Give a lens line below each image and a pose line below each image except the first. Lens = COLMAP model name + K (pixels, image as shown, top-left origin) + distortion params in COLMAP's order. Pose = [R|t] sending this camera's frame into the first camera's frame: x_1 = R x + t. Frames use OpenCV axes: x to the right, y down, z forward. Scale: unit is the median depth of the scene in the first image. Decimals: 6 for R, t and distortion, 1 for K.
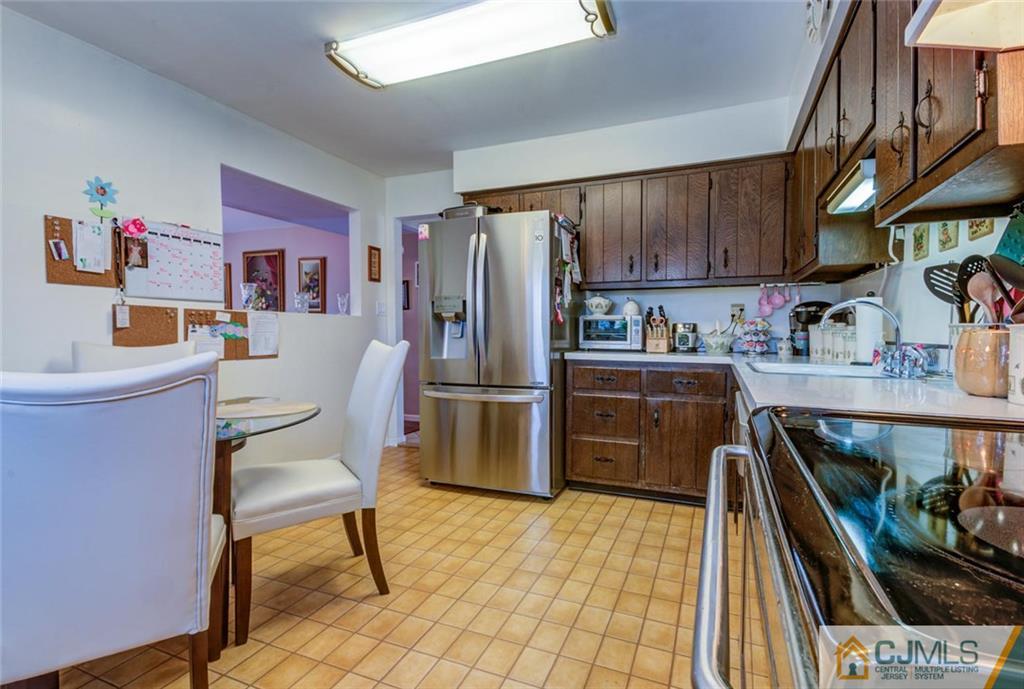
lens RADIAL K [[479.5, 0, 512.0], [0, 479.5, 344.5], [0, 0, 1]] dist [0.001743, 0.000252]
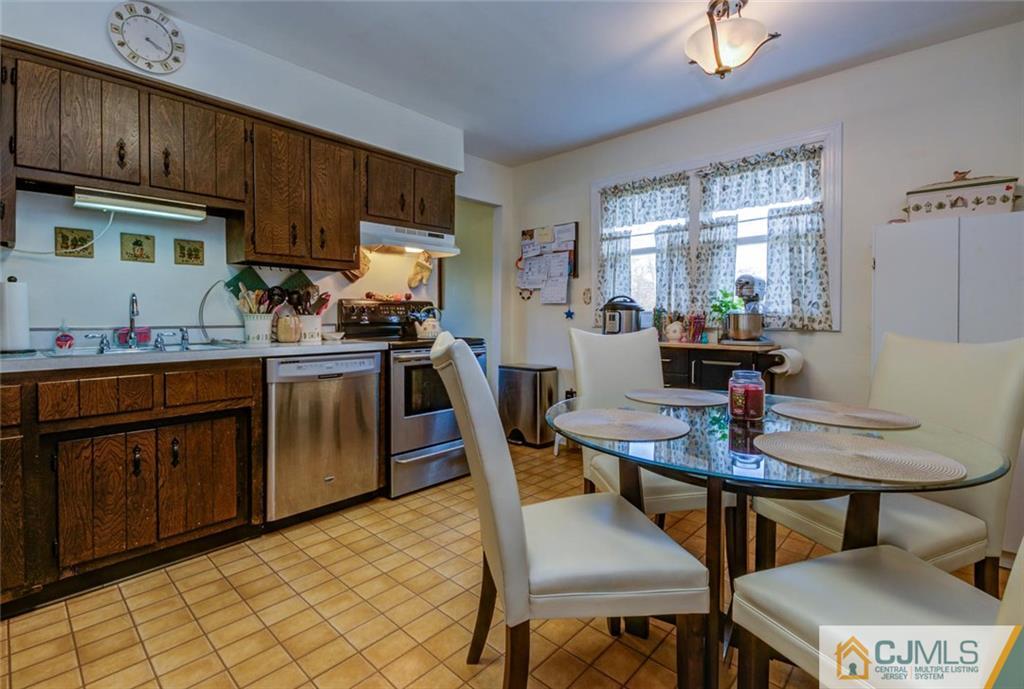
lens RADIAL K [[474.1, 0, 512.8], [0, 474.1, 319.5], [0, 0, 1]] dist [0.000329, 0.000000]
pose [[-0.941528, -0.004769, 0.336902, -0.589778], [0.010734, 0.998968, 0.044140, -0.078609], [-0.336765, 0.045176, -0.940504, 1.692460]]
